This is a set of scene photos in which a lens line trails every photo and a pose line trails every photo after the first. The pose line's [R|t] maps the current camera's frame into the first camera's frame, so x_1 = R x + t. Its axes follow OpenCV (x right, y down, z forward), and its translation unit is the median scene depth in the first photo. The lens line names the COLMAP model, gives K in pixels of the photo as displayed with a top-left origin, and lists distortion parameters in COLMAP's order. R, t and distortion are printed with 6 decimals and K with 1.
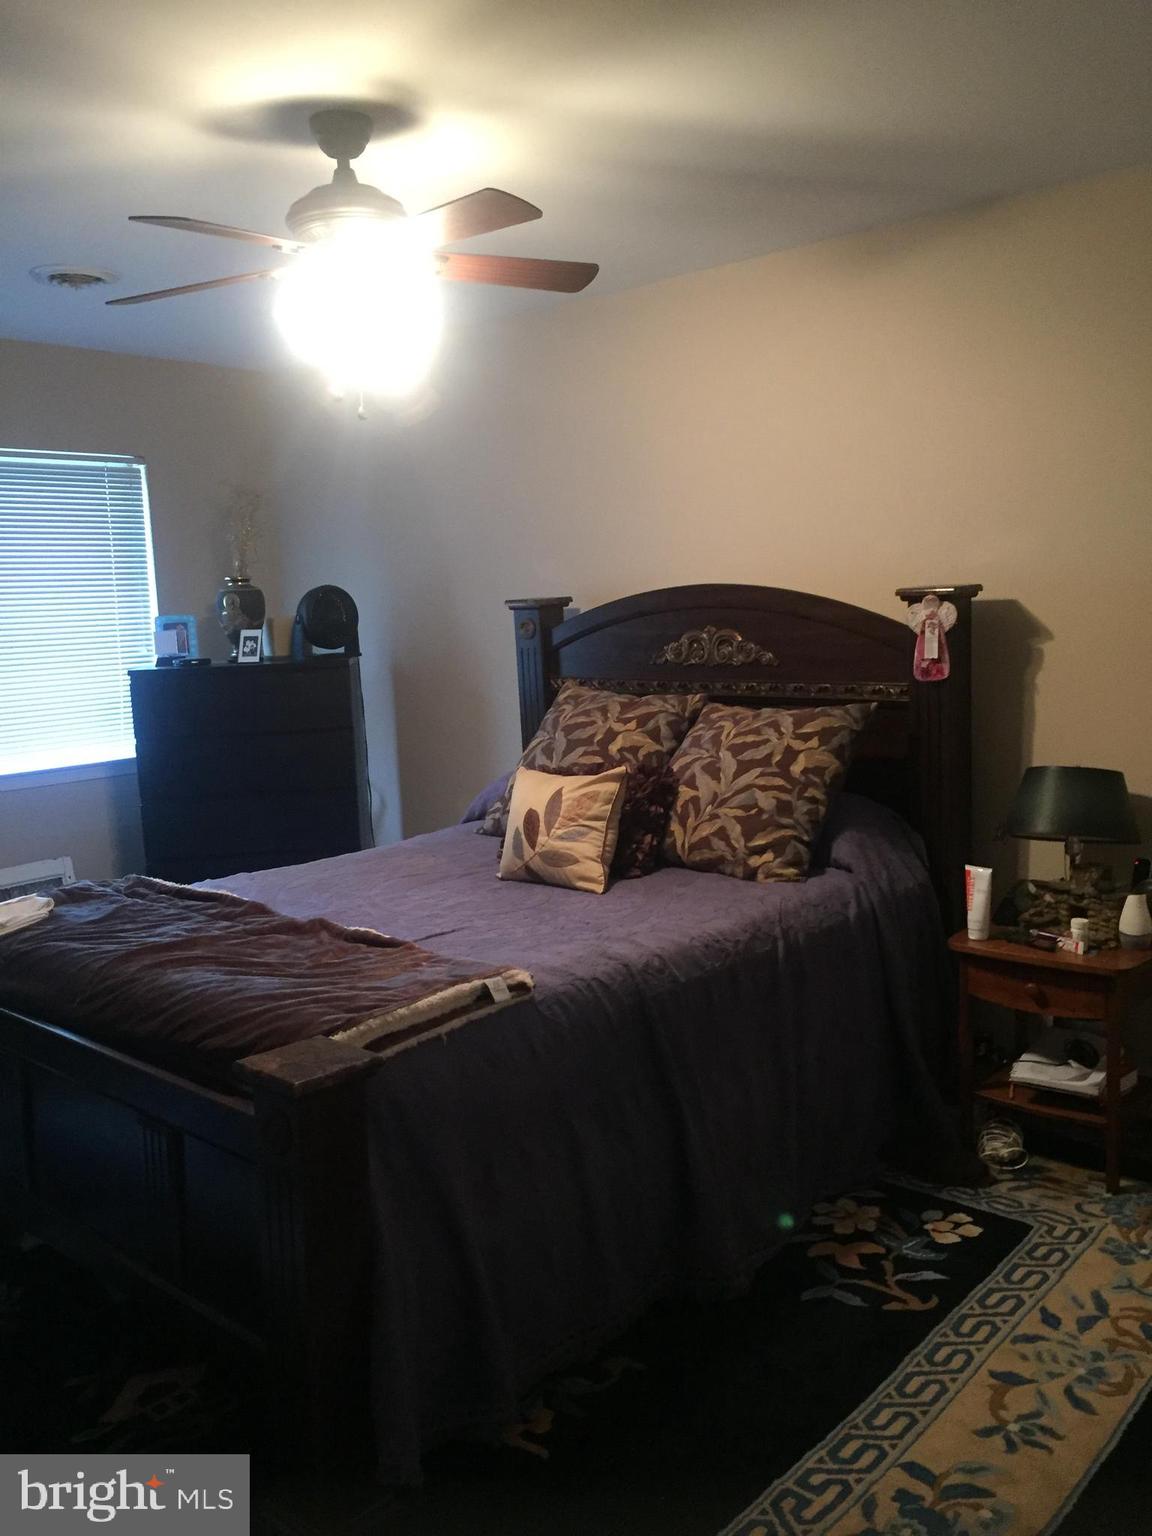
lens RADIAL K [[1347.1, 0, 576.0], [0, 1347.1, 768.0], [0, 0, 1]] dist [0.091152, 0.000915]
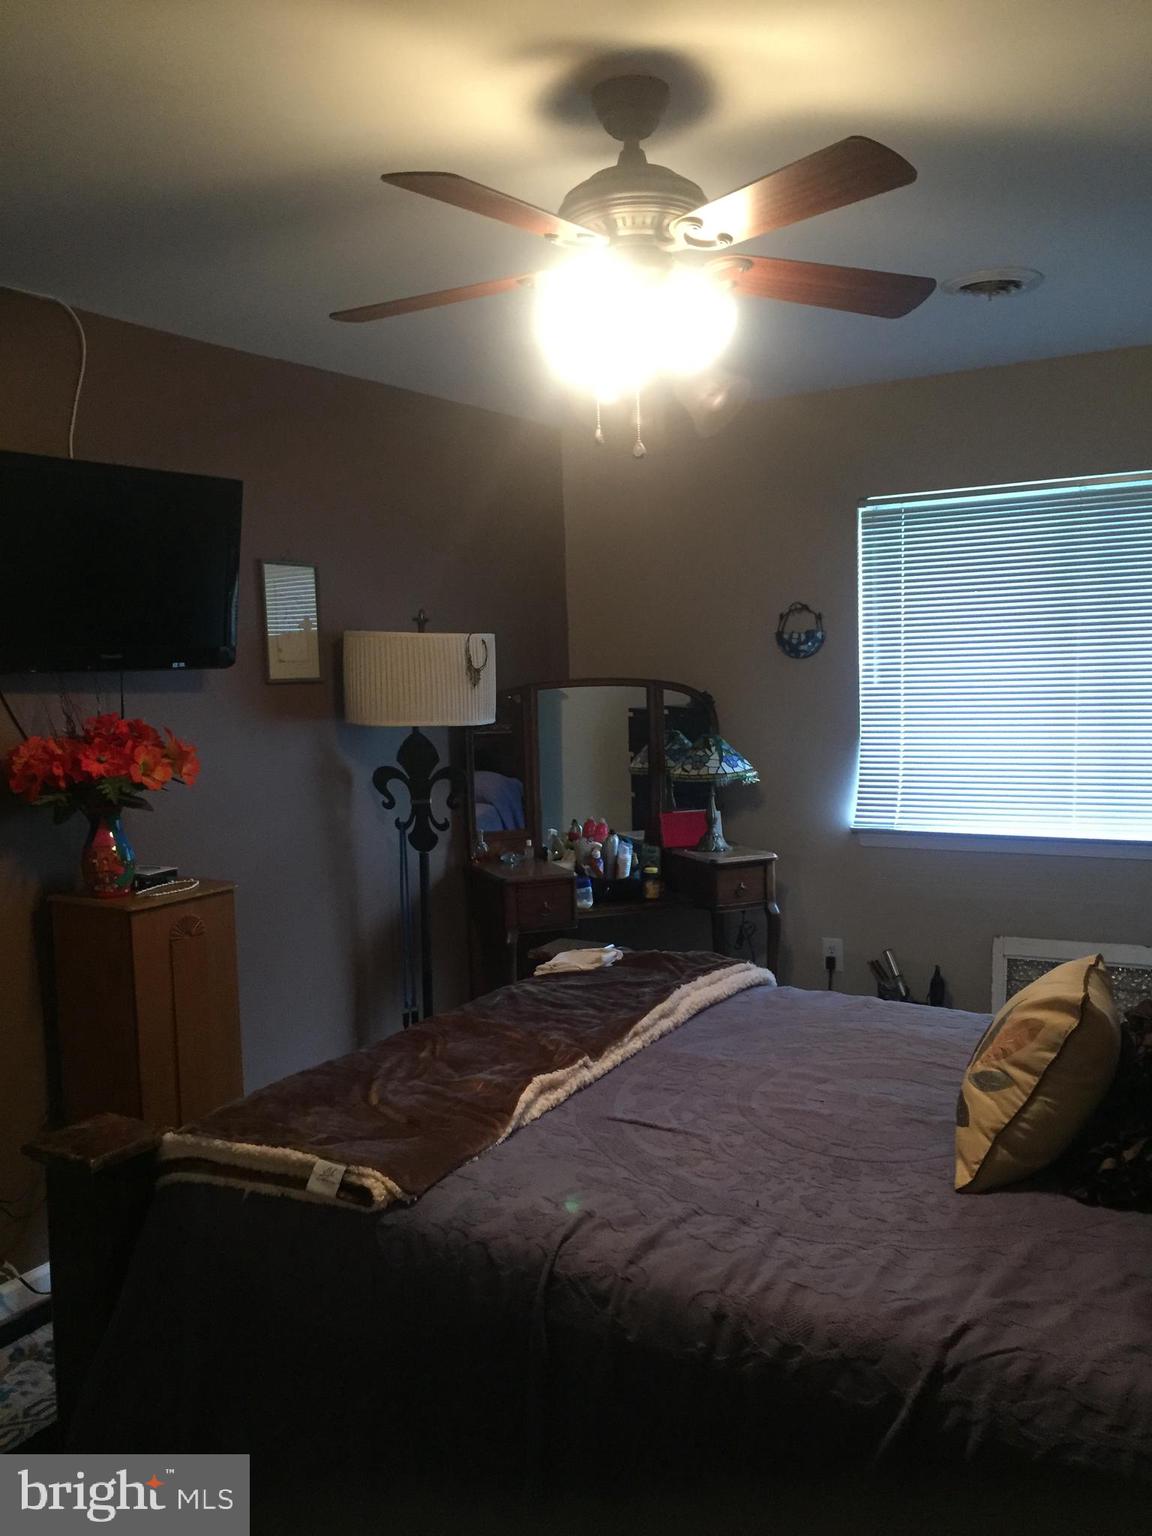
lens RADIAL K [[1360.1, 0, 576.0], [0, 1360.1, 768.0], [0, 0, 1]] dist [0.009312, 0.004470]
pose [[0.233231, 0.118032, -0.965231, 0.687060], [-0.124624, 0.988049, 0.090709, -0.155801], [0.964402, 0.099134, 0.245153, 0.892174]]
